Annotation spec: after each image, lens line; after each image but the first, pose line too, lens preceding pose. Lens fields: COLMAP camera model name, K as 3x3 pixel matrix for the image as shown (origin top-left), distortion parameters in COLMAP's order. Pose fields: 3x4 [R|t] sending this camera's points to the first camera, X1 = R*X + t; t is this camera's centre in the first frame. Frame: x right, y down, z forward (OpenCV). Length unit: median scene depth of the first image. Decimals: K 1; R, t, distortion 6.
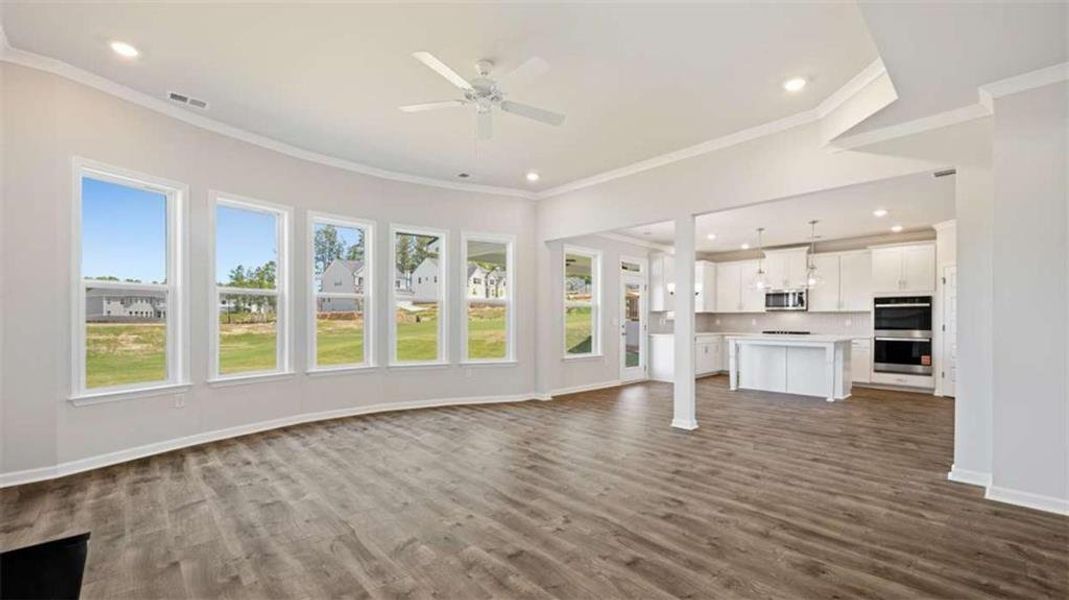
lens RADIAL K [[441.8, 0, 538.8], [0, 441.8, 326.7], [0, 0, 1]] dist [-0.002774, 0.000045]
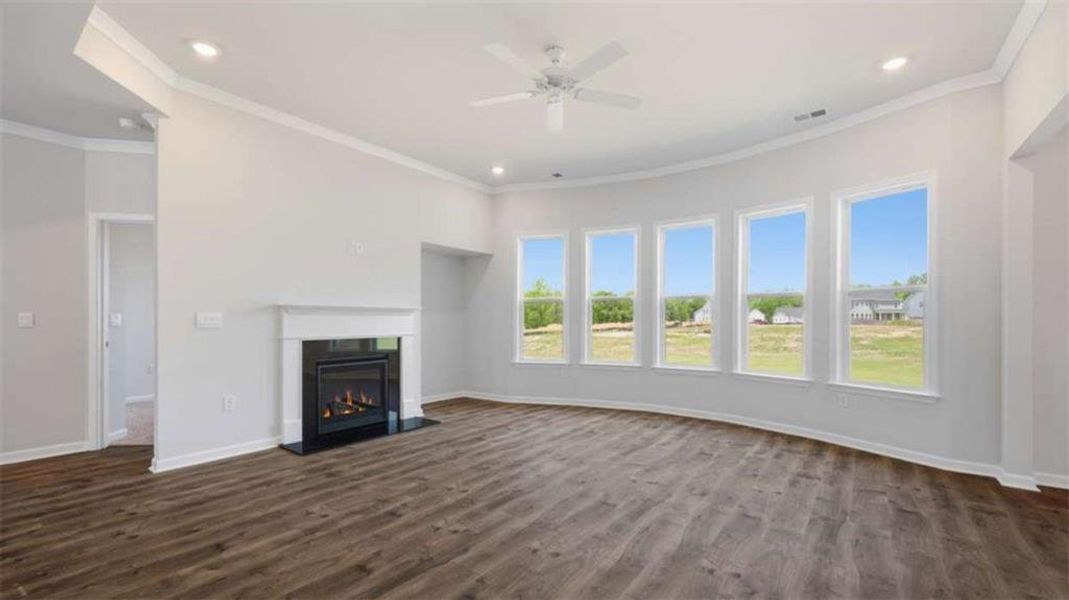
lens RADIAL K [[441.8, 0, 538.8], [0, 441.8, 326.7], [0, 0, 1]] dist [-0.002774, 0.000045]
pose [[0.165637, 0.014875, -0.986075, 0.703856], [-0.018945, 0.999750, 0.011899, -0.010831], [0.986005, 0.016710, 0.165878, 0.694065]]
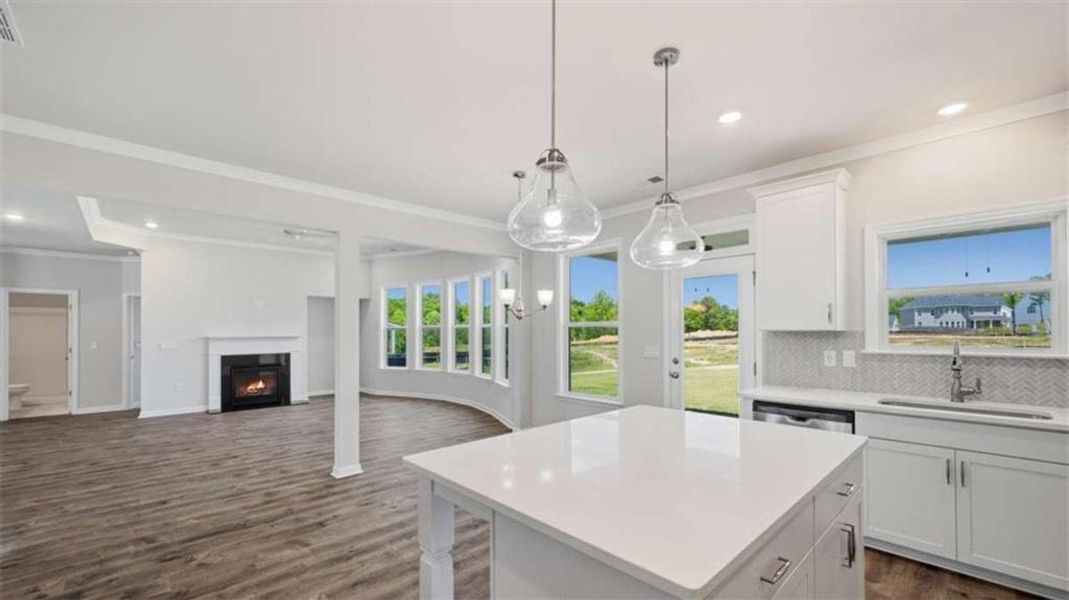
lens RADIAL K [[441.8, 0, 538.8], [0, 441.8, 326.7], [0, 0, 1]] dist [-0.002774, 0.000045]
pose [[-0.013526, -0.012018, -0.999836, 1.597627], [-0.008731, 0.999891, -0.011900, -0.075209], [0.999870, 0.008569, -0.013629, 1.849278]]
